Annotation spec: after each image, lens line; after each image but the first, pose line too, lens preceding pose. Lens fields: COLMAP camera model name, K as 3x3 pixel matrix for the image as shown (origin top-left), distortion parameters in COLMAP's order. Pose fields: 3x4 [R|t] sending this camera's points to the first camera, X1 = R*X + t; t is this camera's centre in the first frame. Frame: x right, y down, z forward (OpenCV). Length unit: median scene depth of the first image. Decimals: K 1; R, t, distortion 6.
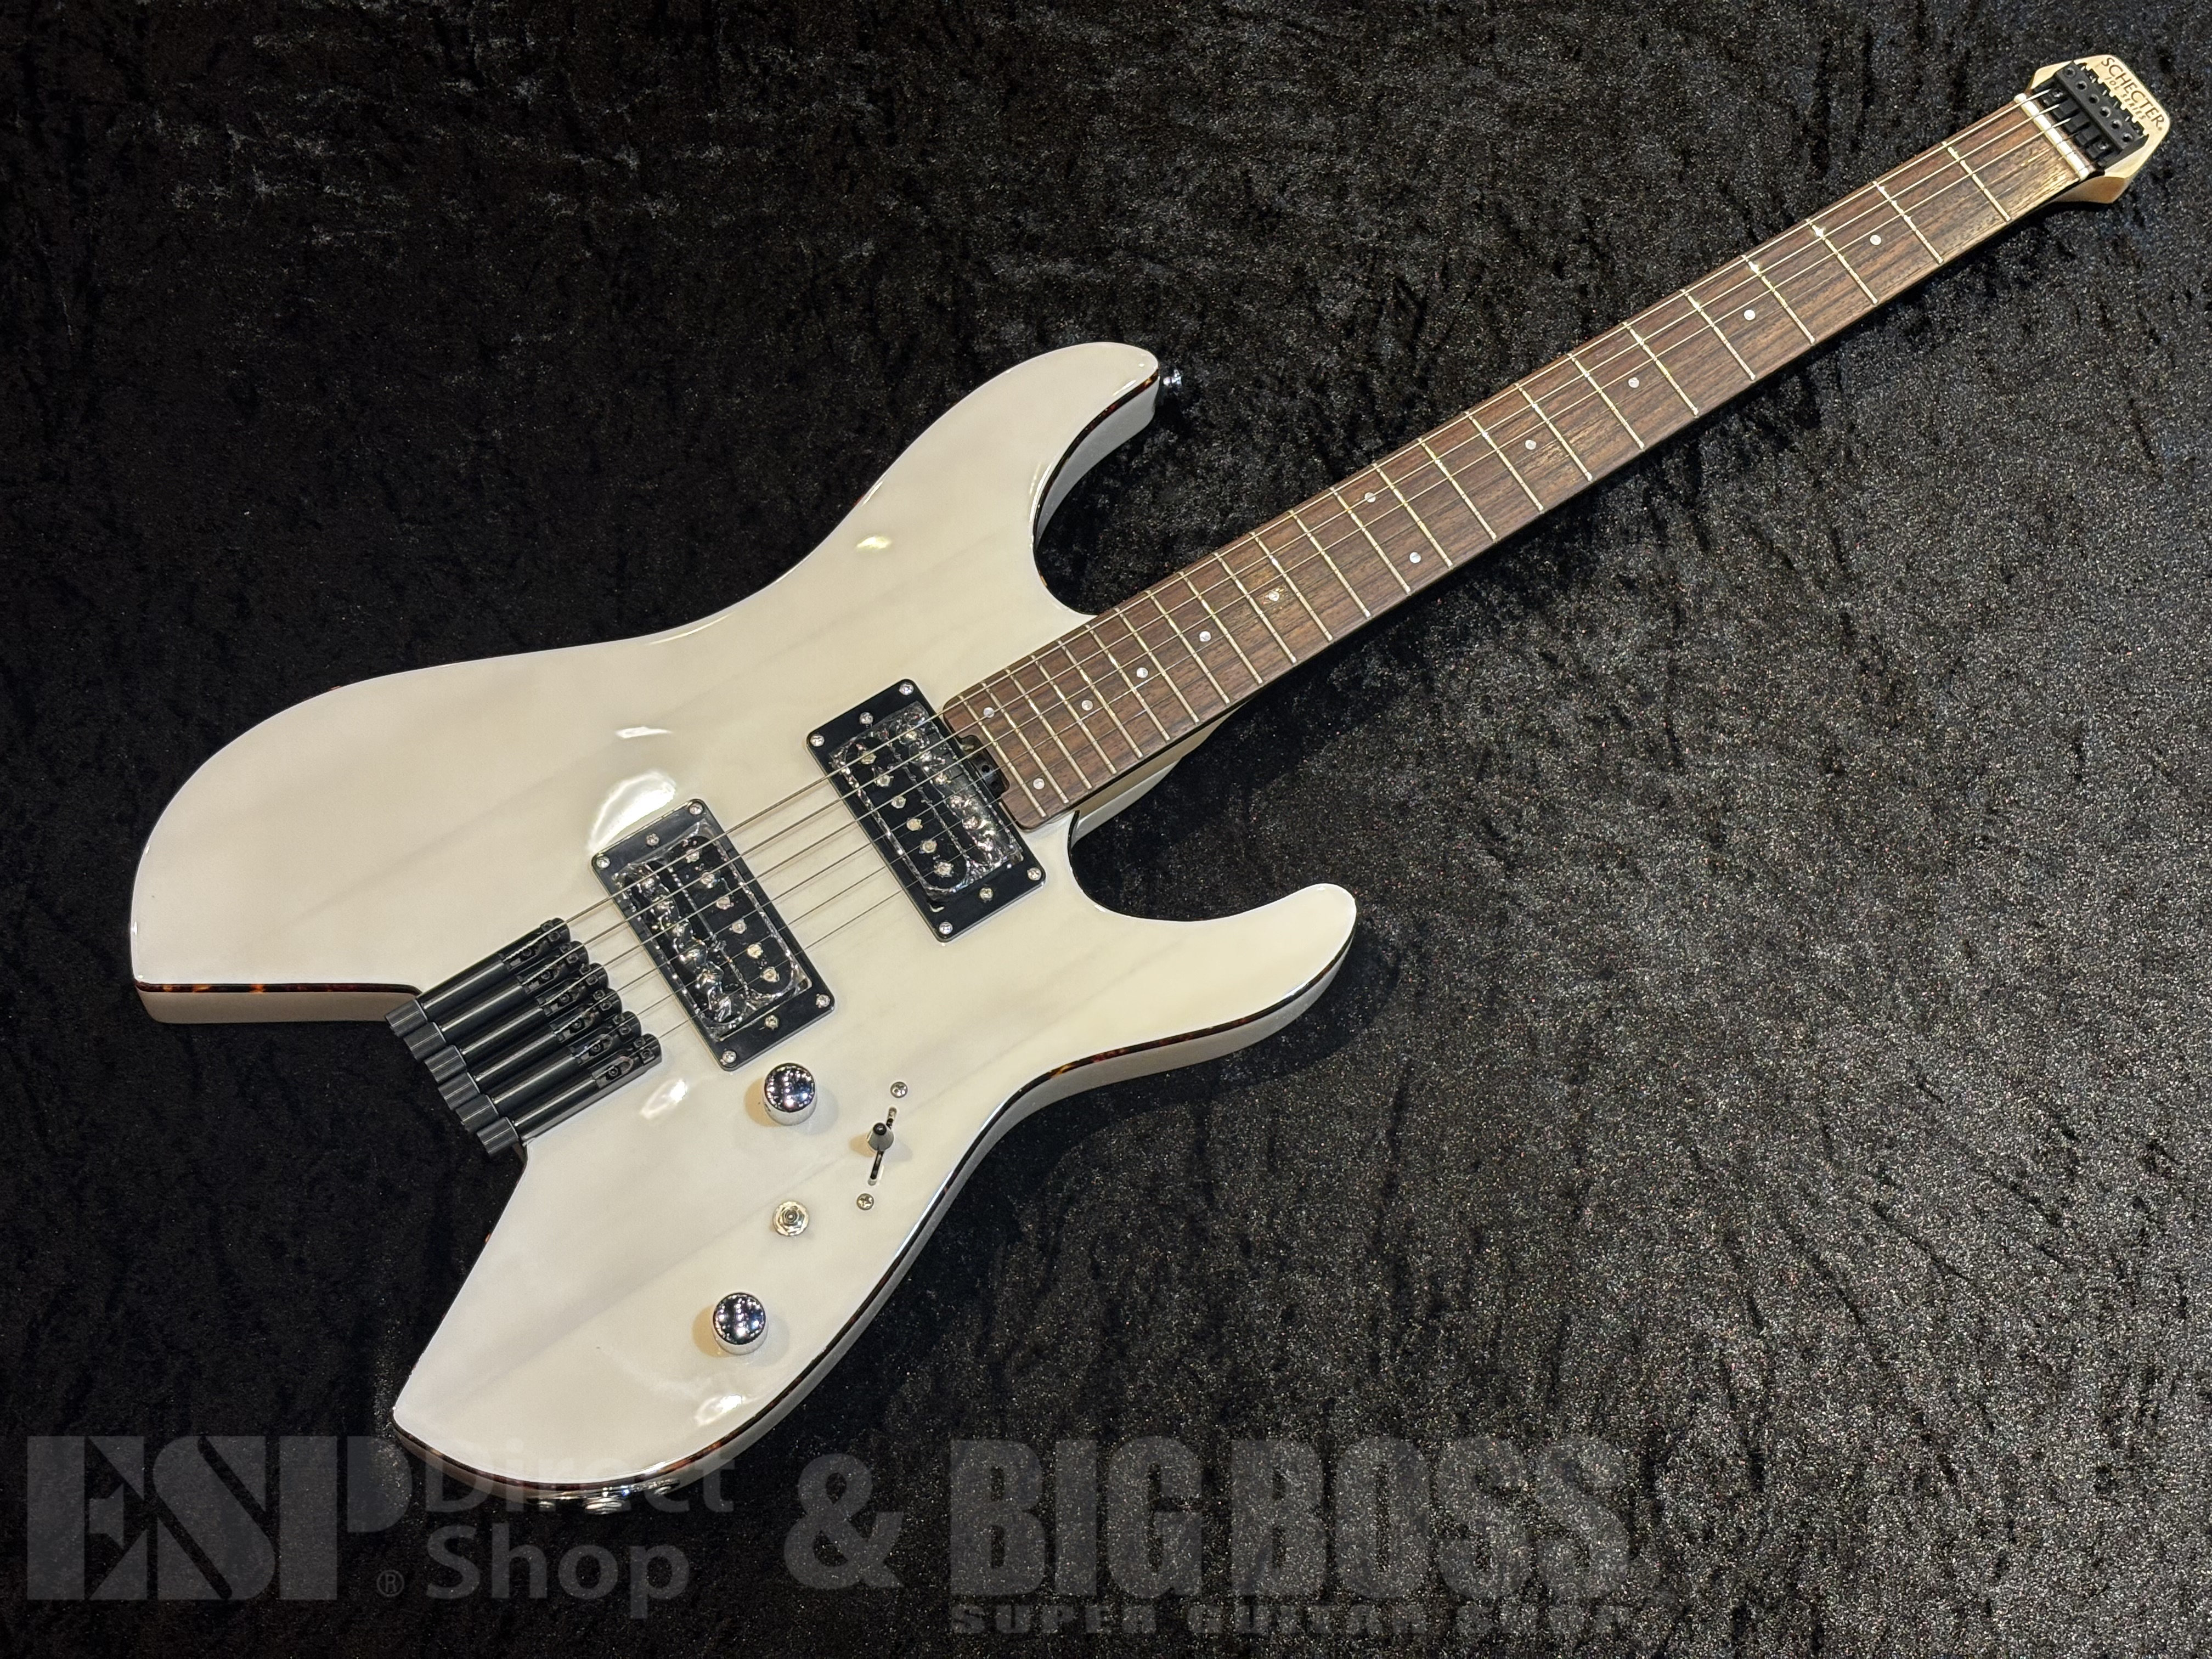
lens RADIAL K [[3312.4, 0, 1110.5], [0, 3312.4, 833.4], [0, 0, 1]] dist [0.069412, 0.000000]
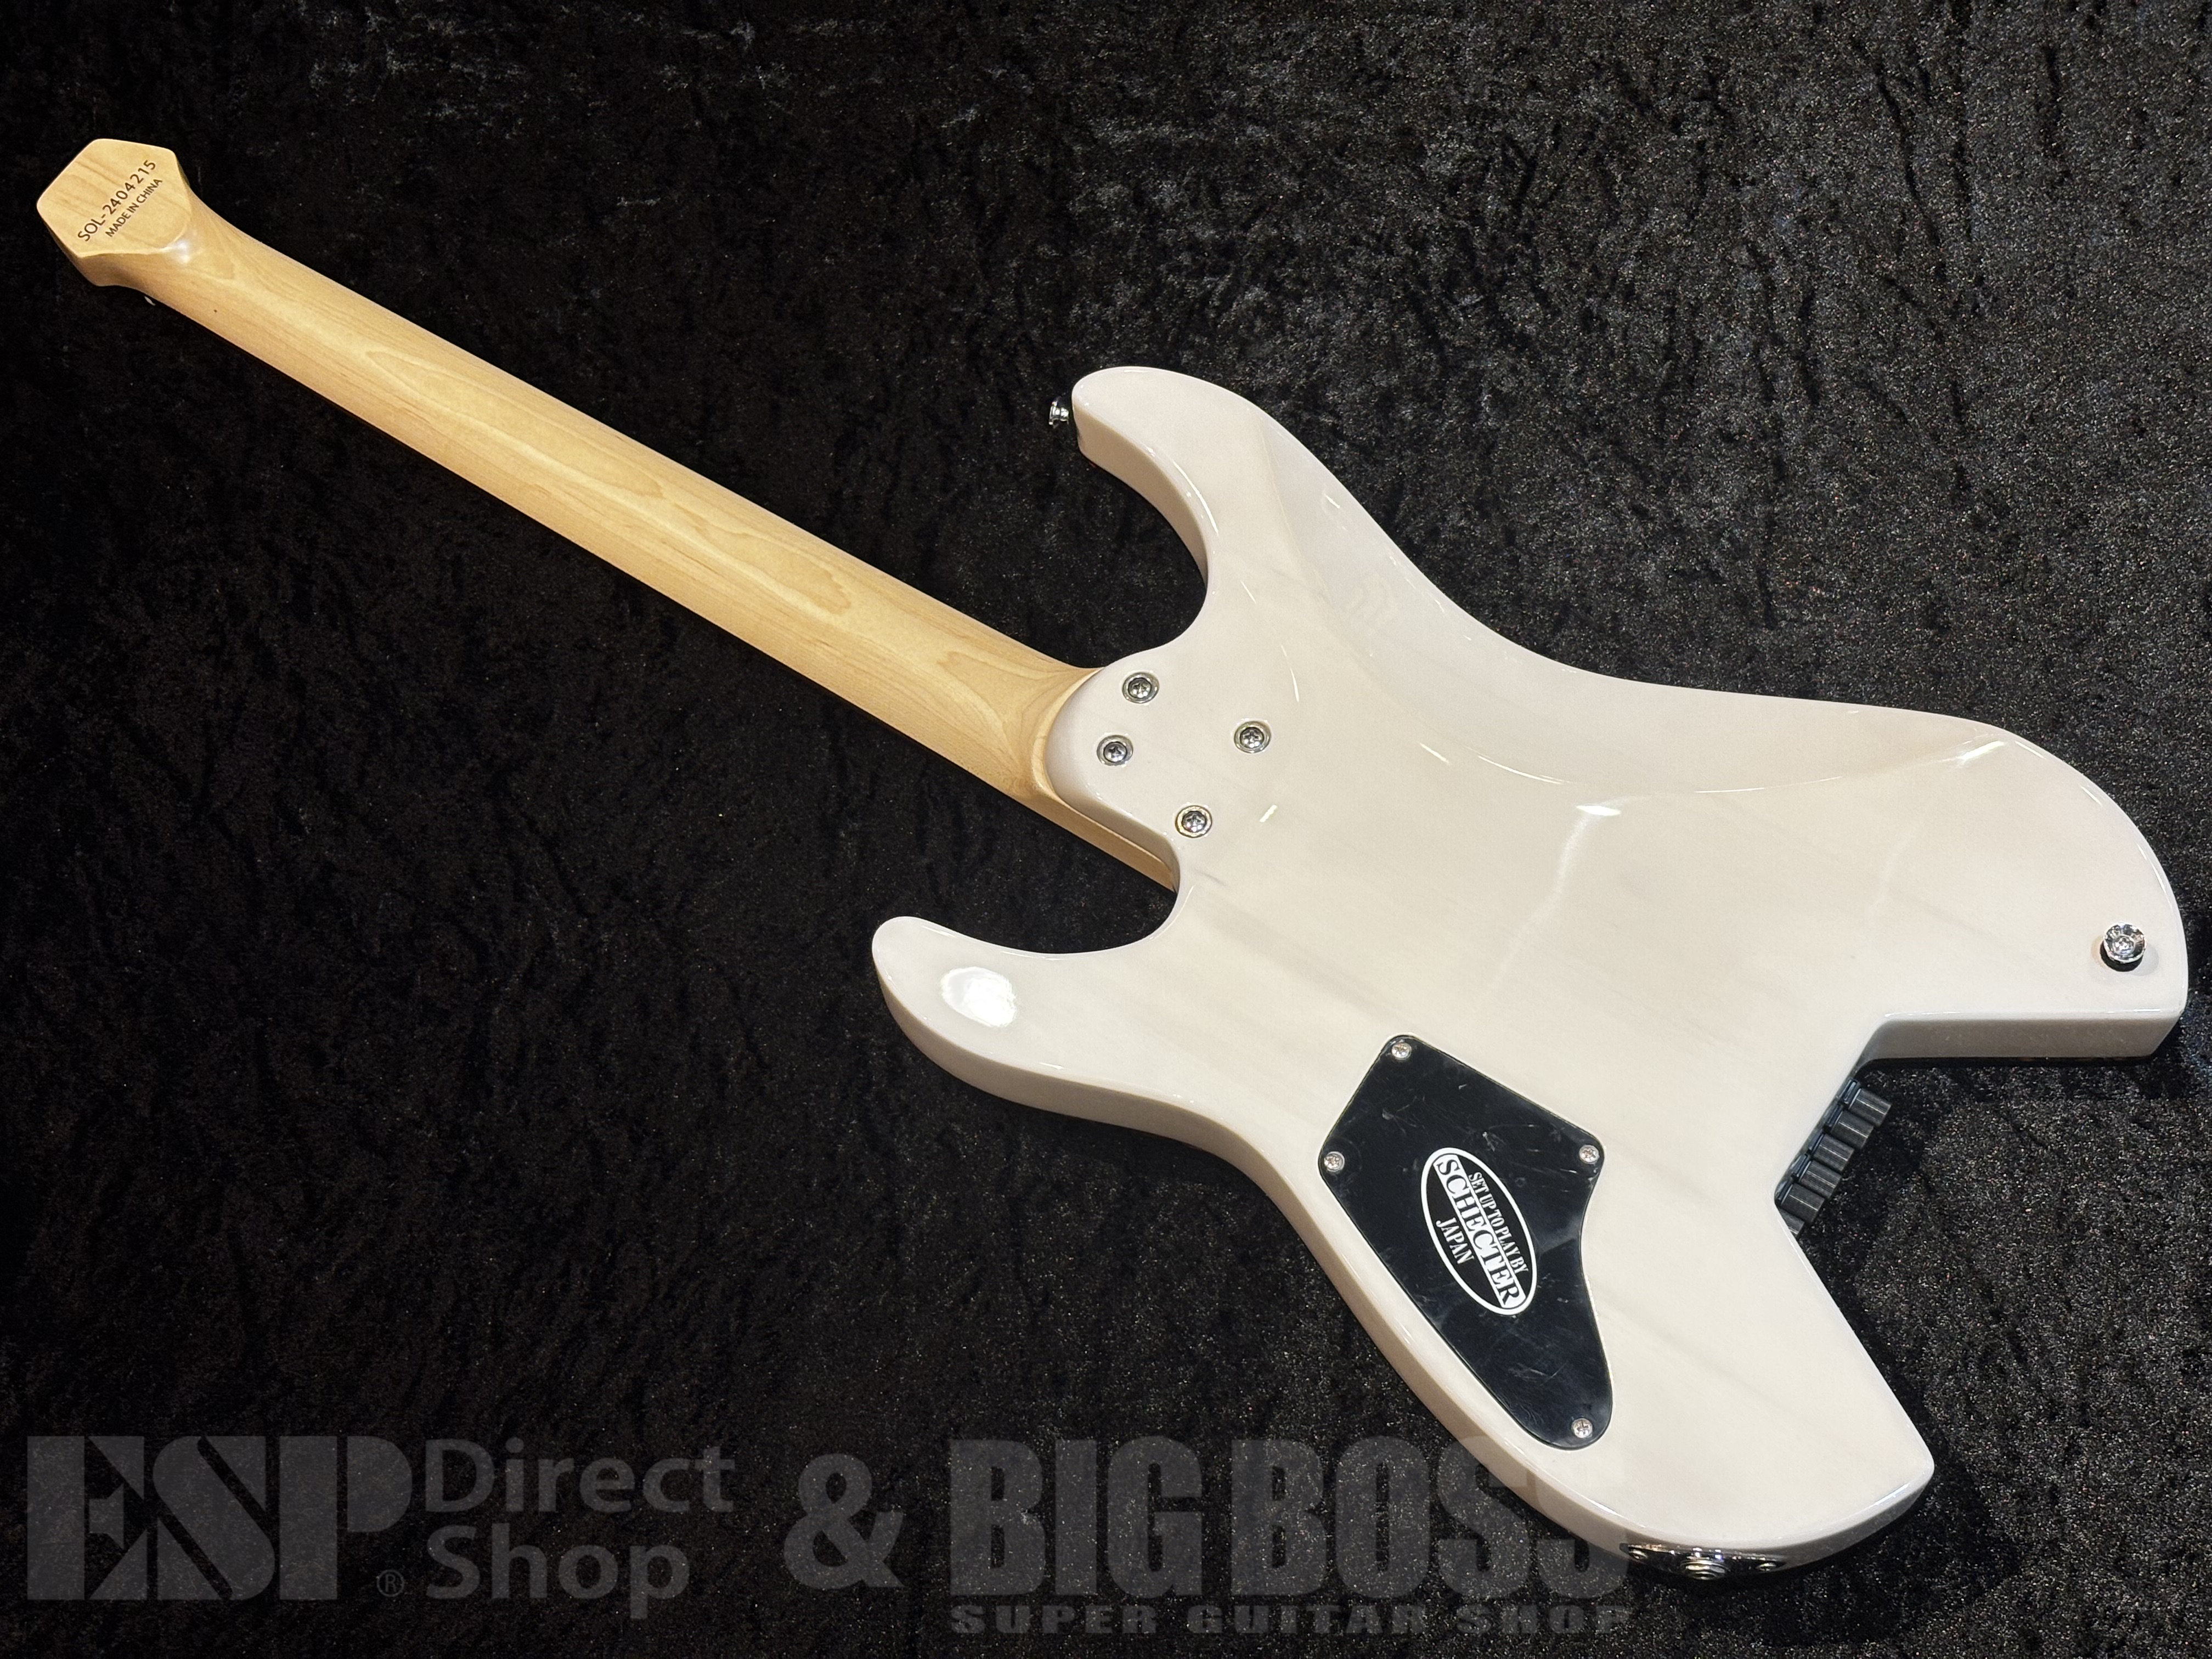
lens RADIAL K [[3312.4, 0, 1107.0], [0, 3312.4, 832.4], [0, 0, 1]] dist [0.069412, 0.000000]
pose [[0.988049, 0.016301, -0.153275, 0.130209], [-0.024187, 0.998470, -0.049722, 0.092576], [0.152230, 0.052835, 0.986932, 0.031840]]
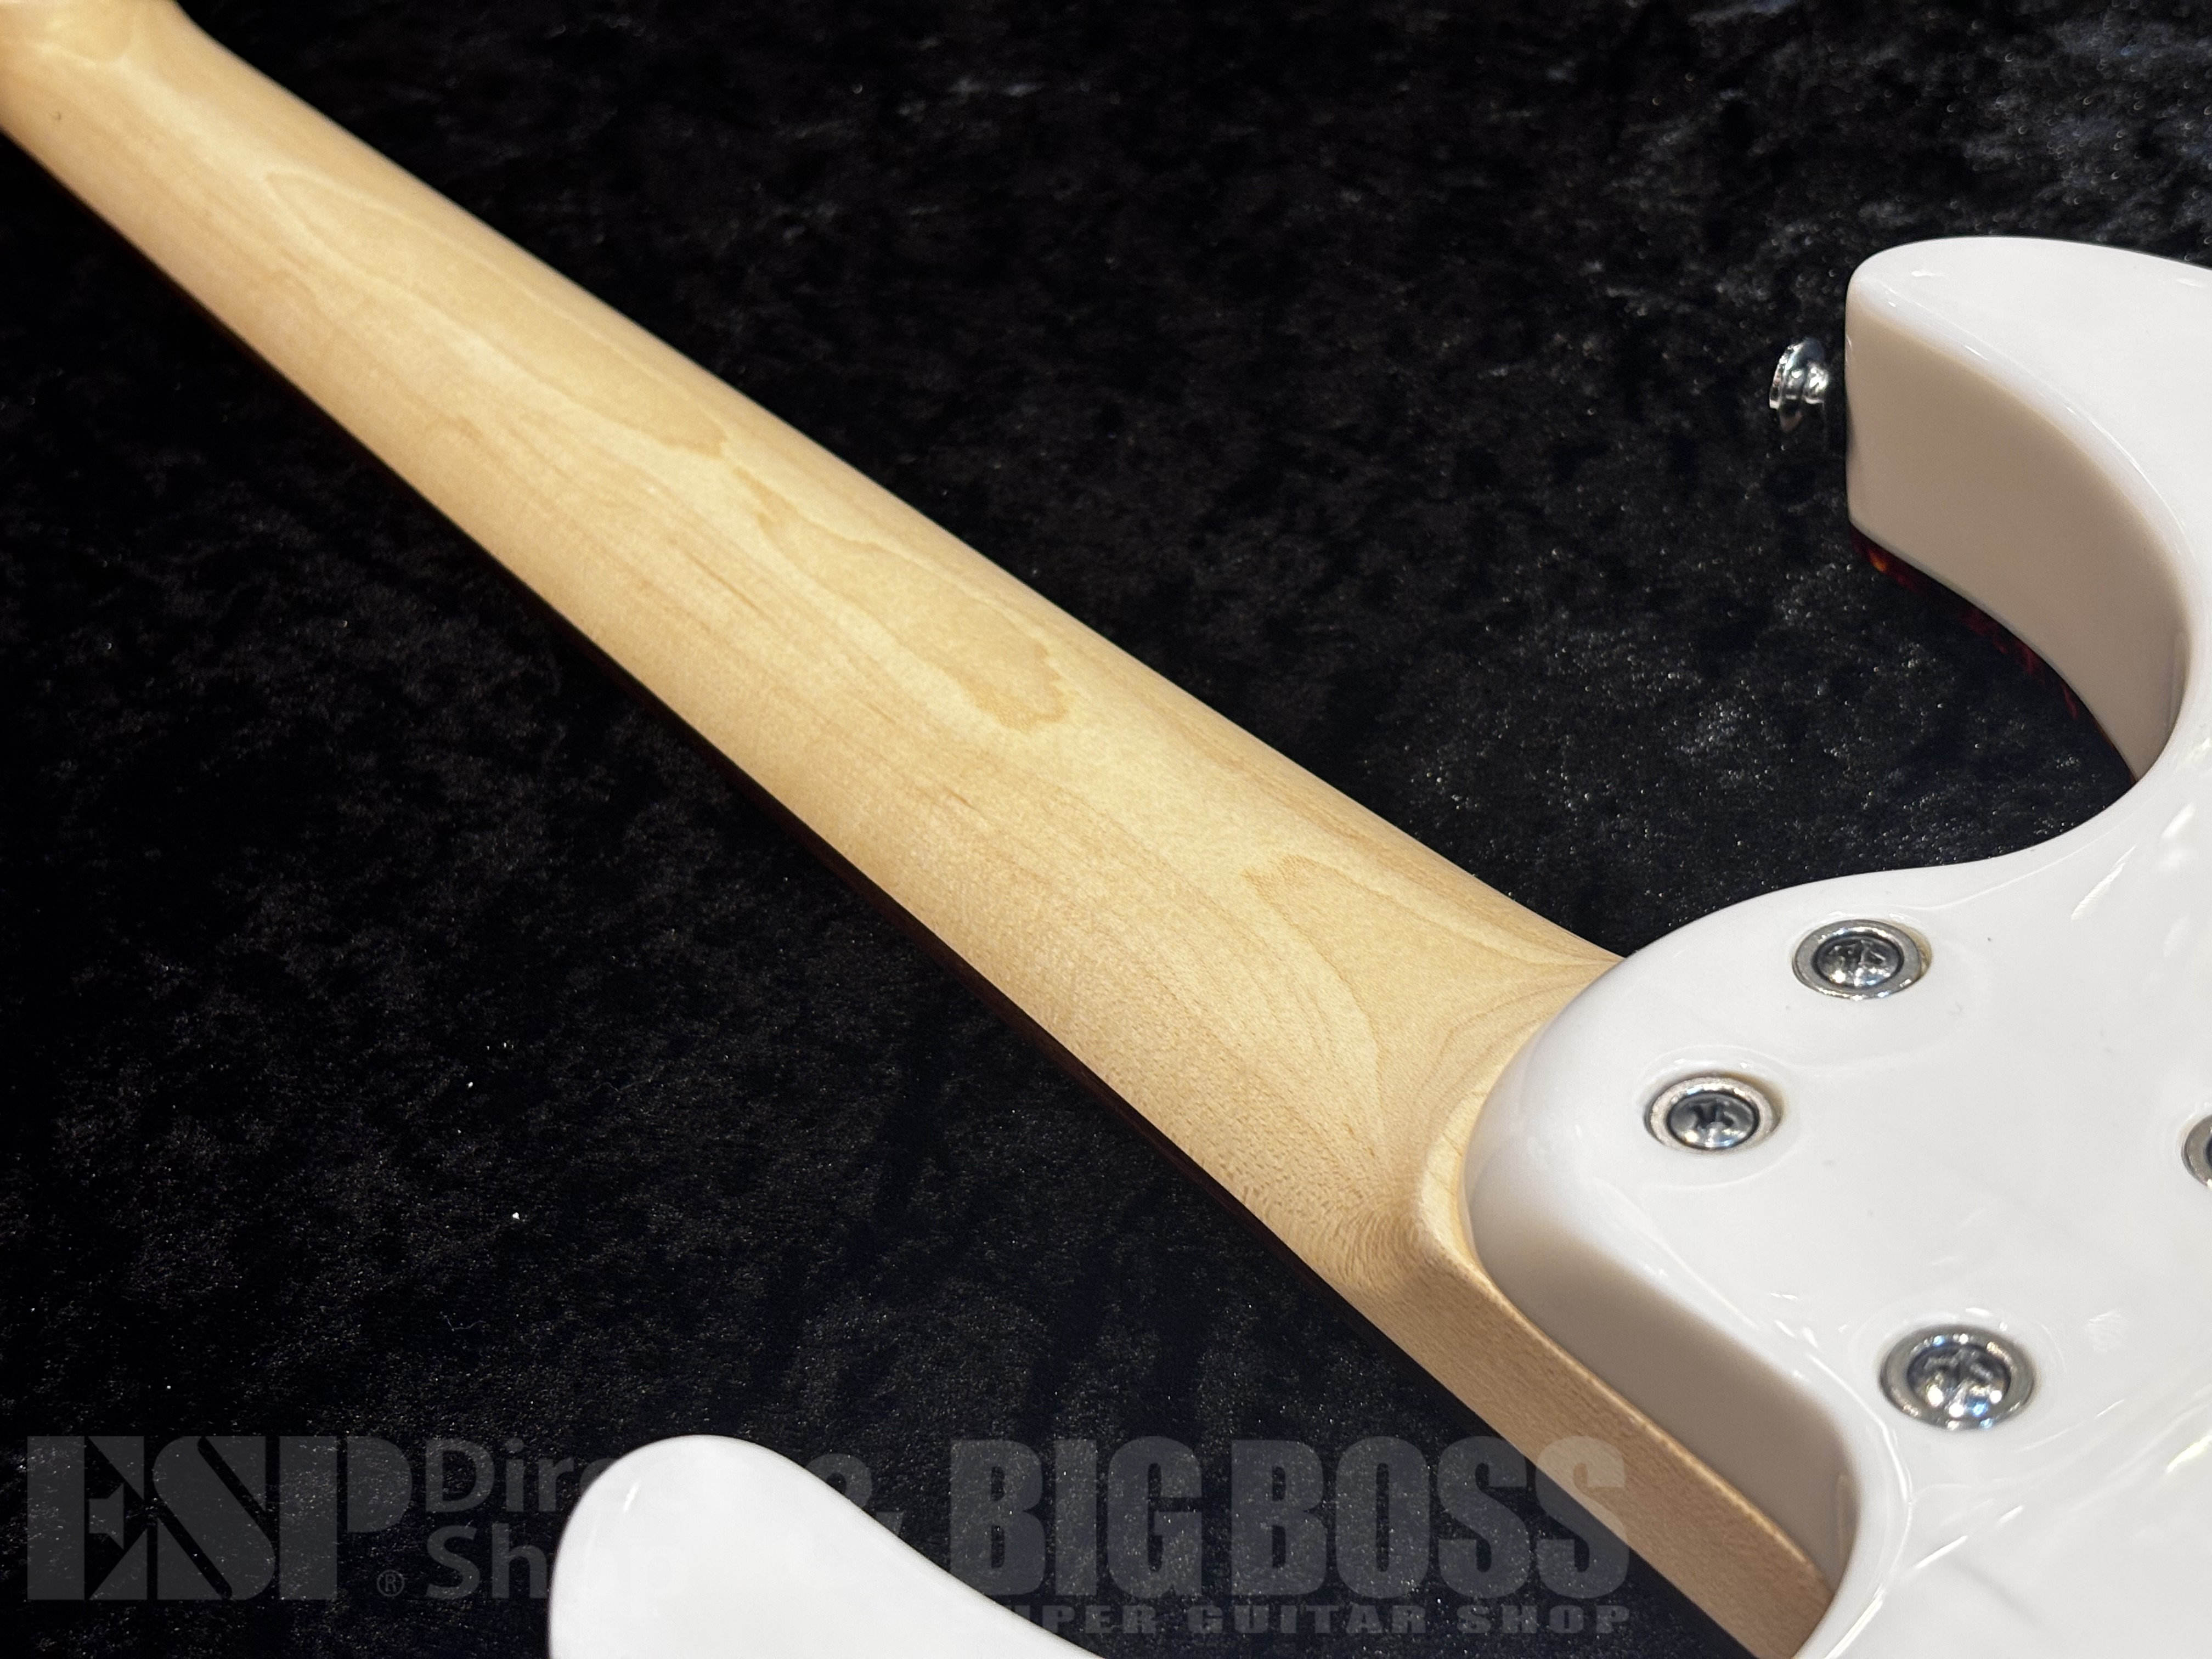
lens RADIAL K [[3312.4, 0, 1084.6], [0, 3312.4, 830.9], [0, 0, 1]] dist [0.069412, 0.000000]
pose [[0.880427, 0.112151, -0.460728, 0.061818], [-0.312070, 0.868592, -0.384915, 0.115697], [0.357016, 0.482669, 0.799731, 0.710341]]
